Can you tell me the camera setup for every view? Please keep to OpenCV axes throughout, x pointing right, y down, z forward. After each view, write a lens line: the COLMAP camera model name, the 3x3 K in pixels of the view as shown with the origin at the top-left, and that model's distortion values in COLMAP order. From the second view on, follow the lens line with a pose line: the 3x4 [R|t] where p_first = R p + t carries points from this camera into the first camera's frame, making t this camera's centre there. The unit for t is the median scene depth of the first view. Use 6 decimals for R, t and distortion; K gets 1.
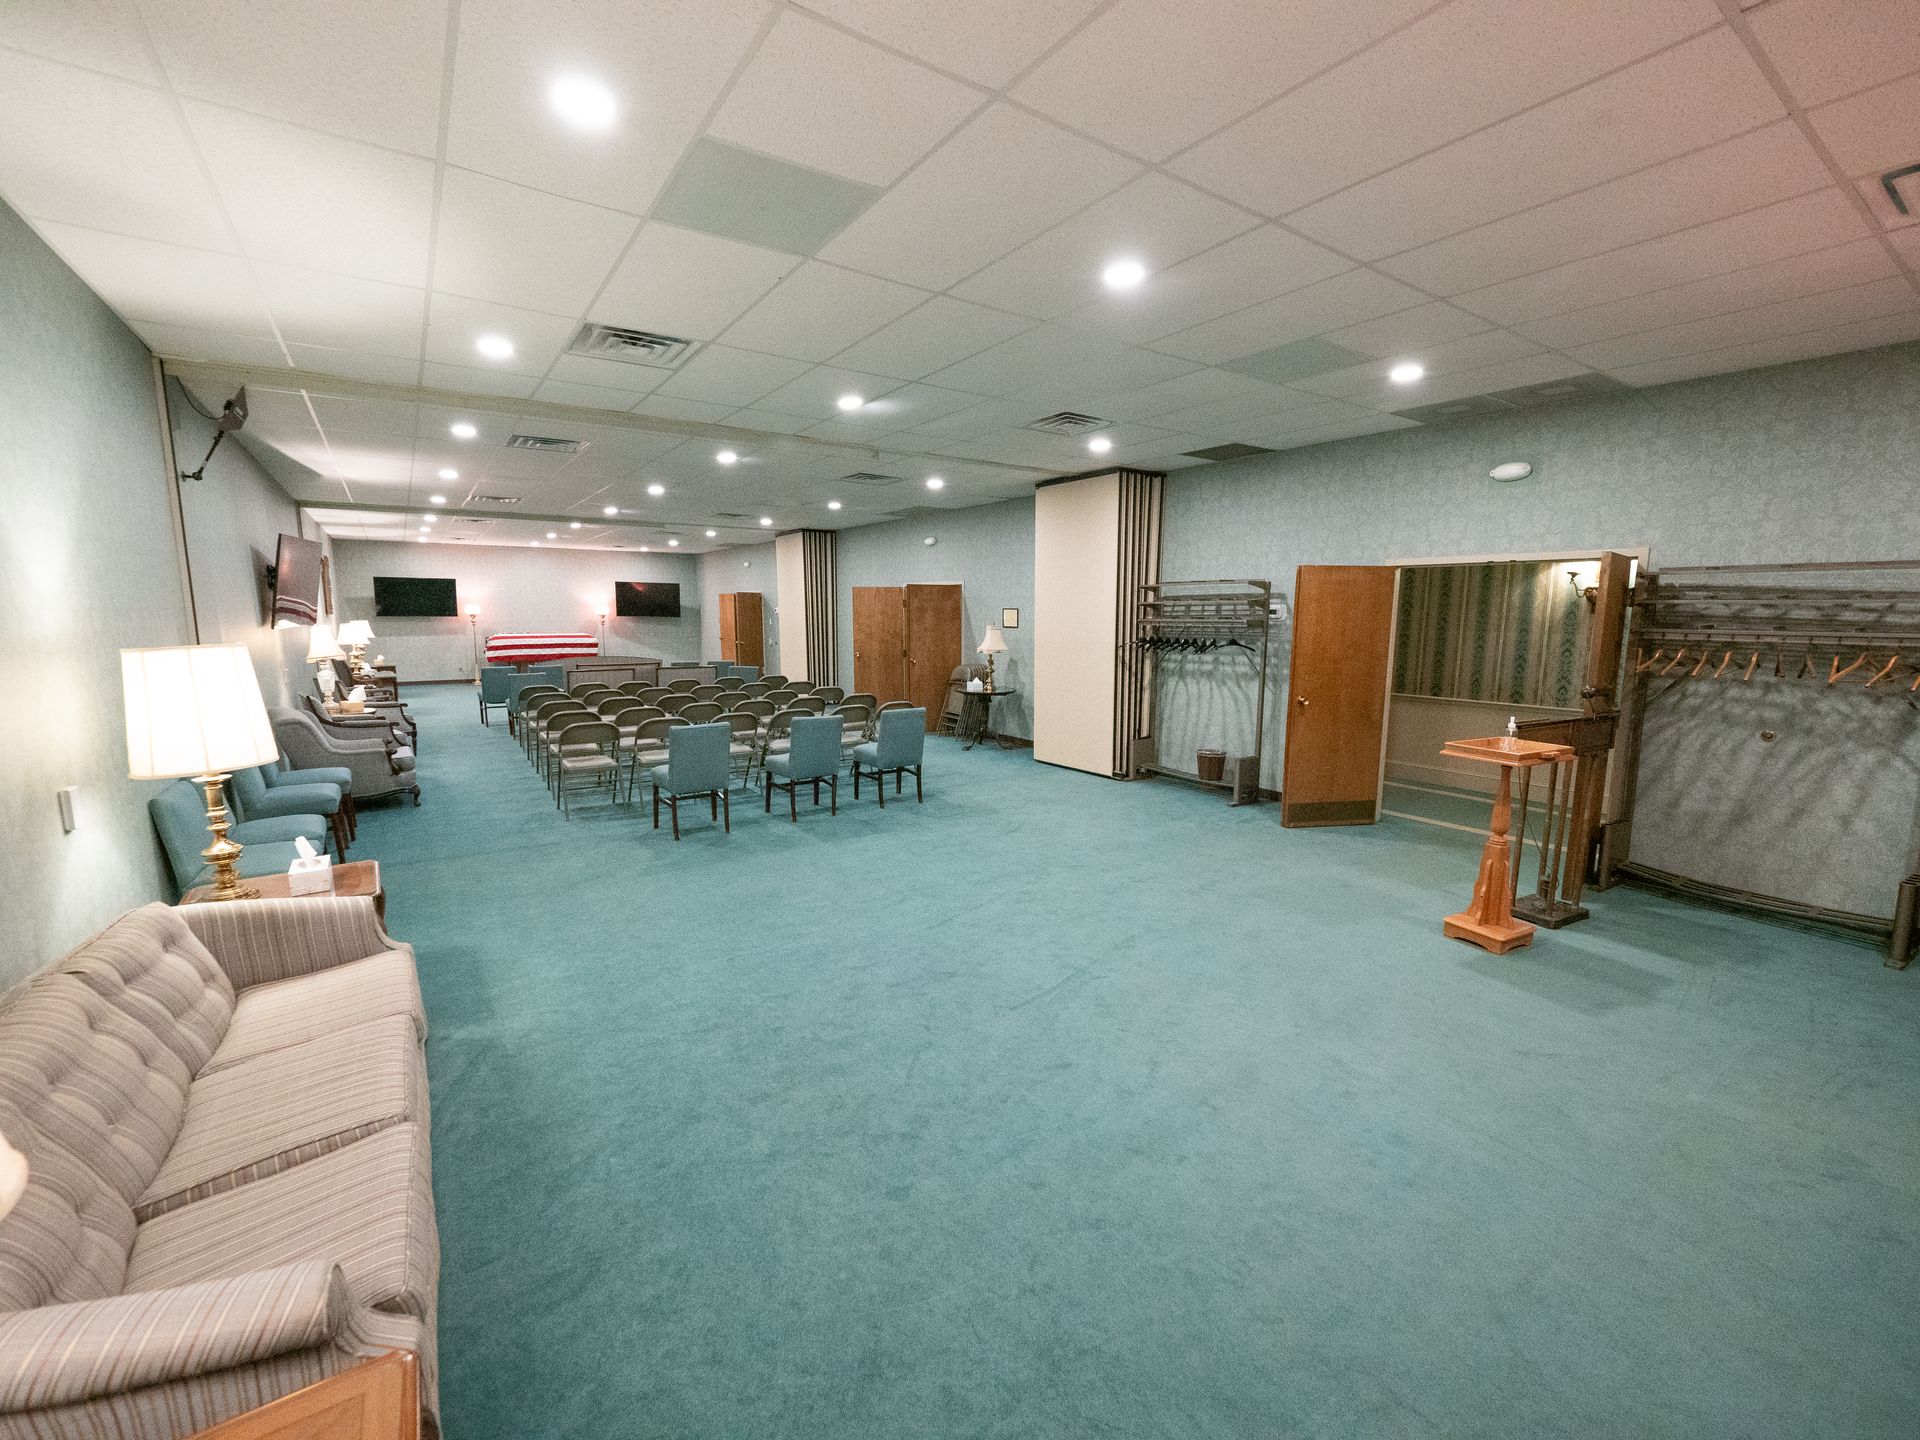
lens RADIAL K [[808.0, 0, 972.5], [0, 808.0, 729.0], [0, 0, 1]] dist [-0.003727, -0.002998]
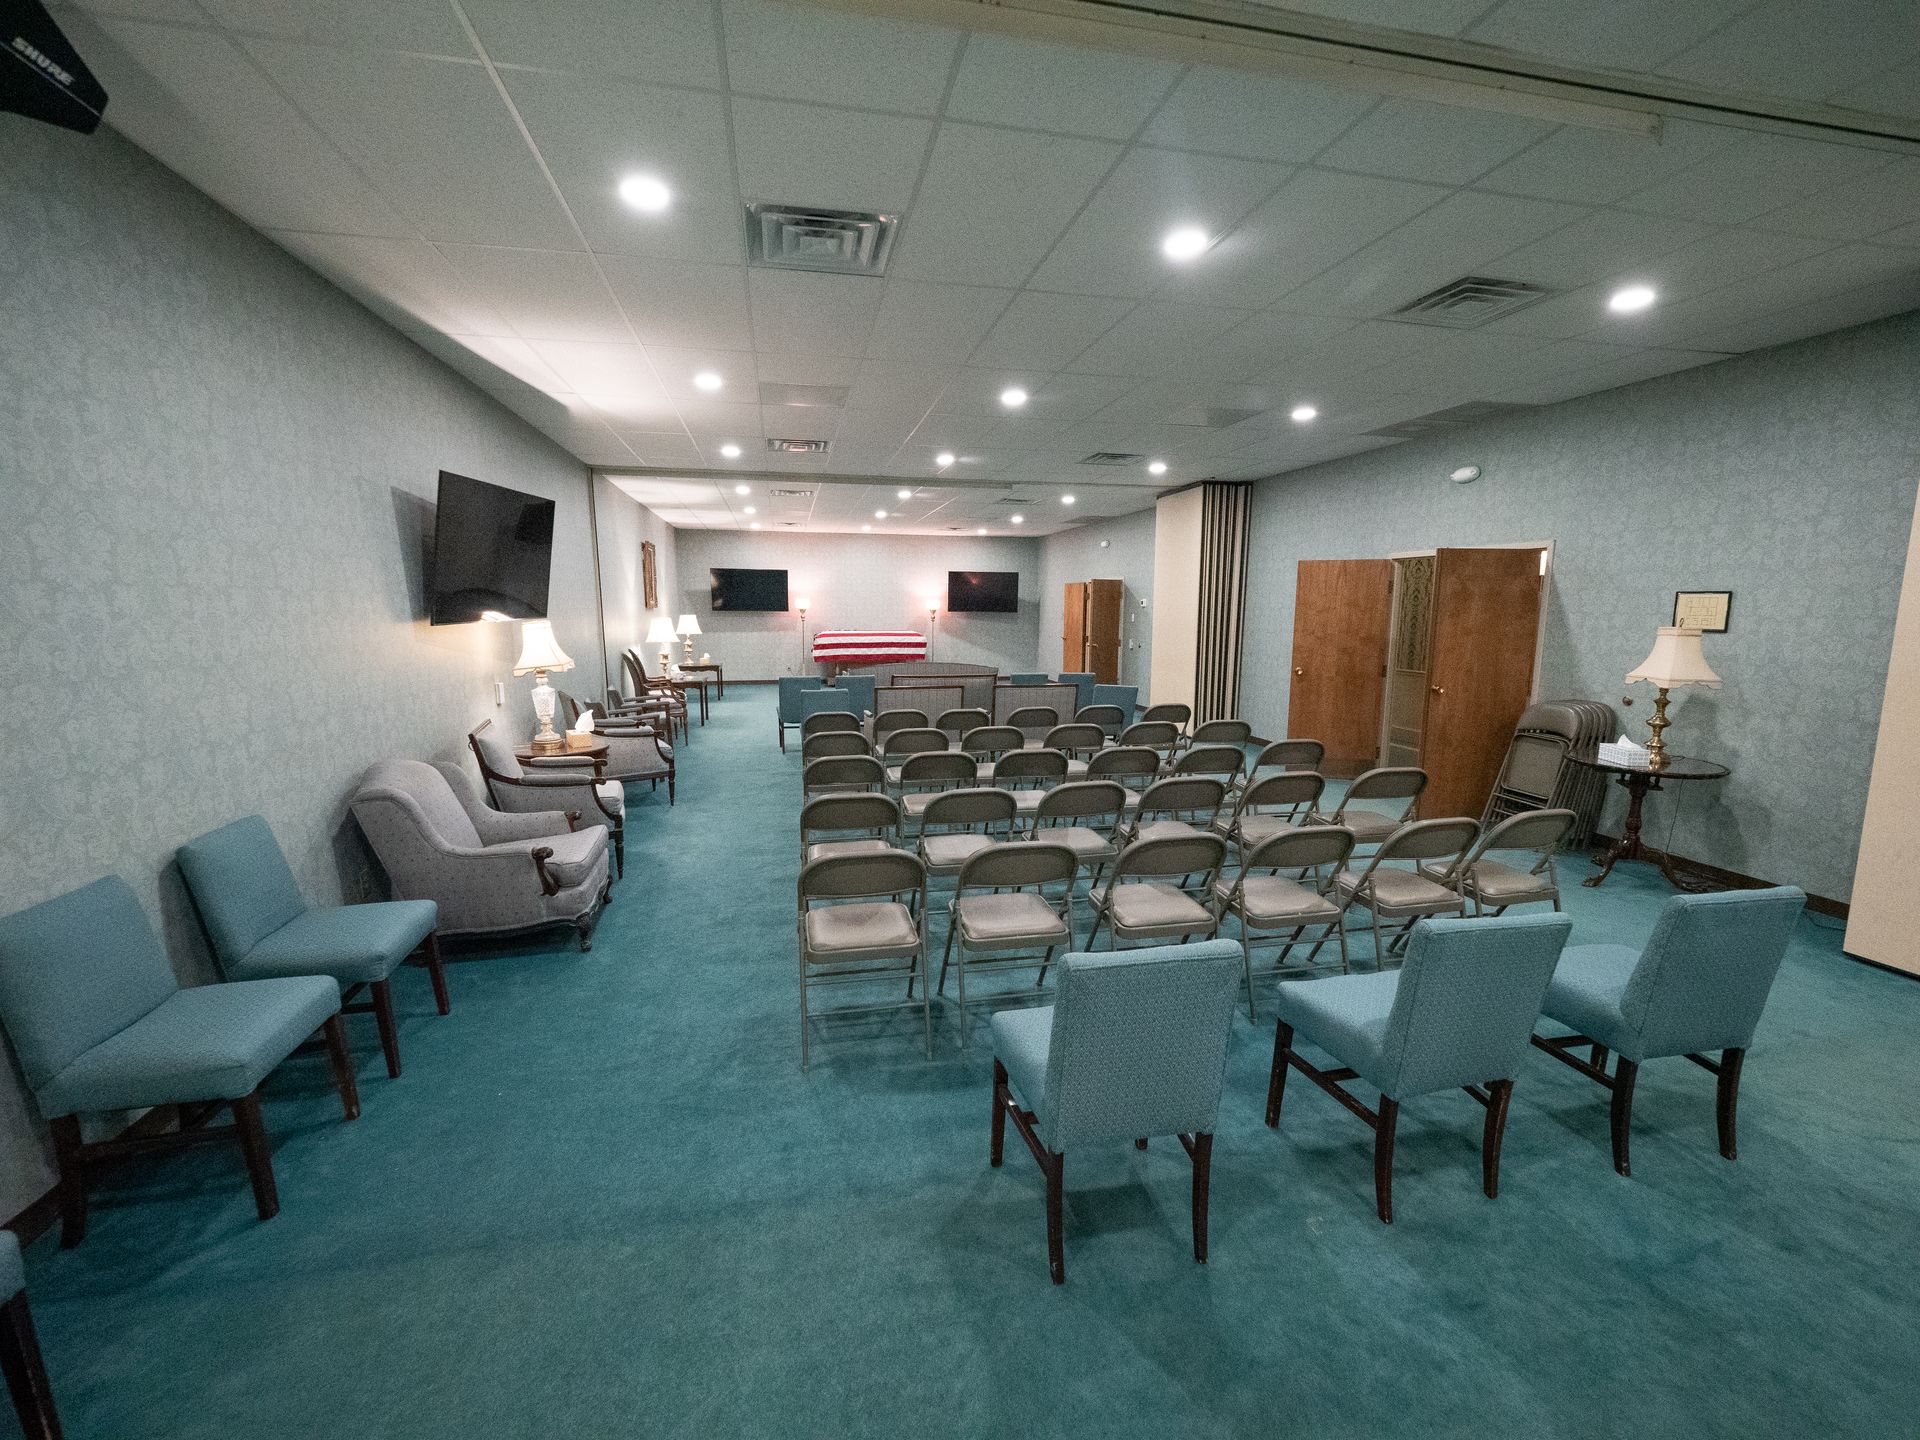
lens RADIAL K [[808.0, 0, 955.1], [0, 808.0, 730.6], [0, 0, 1]] dist [-0.003727, -0.002998]
pose [[0.918520, 0.057408, -0.391185, -0.124932], [-0.055356, 0.998330, 0.016531, -0.038286], [0.391480, 0.006470, 0.920164, 0.294985]]
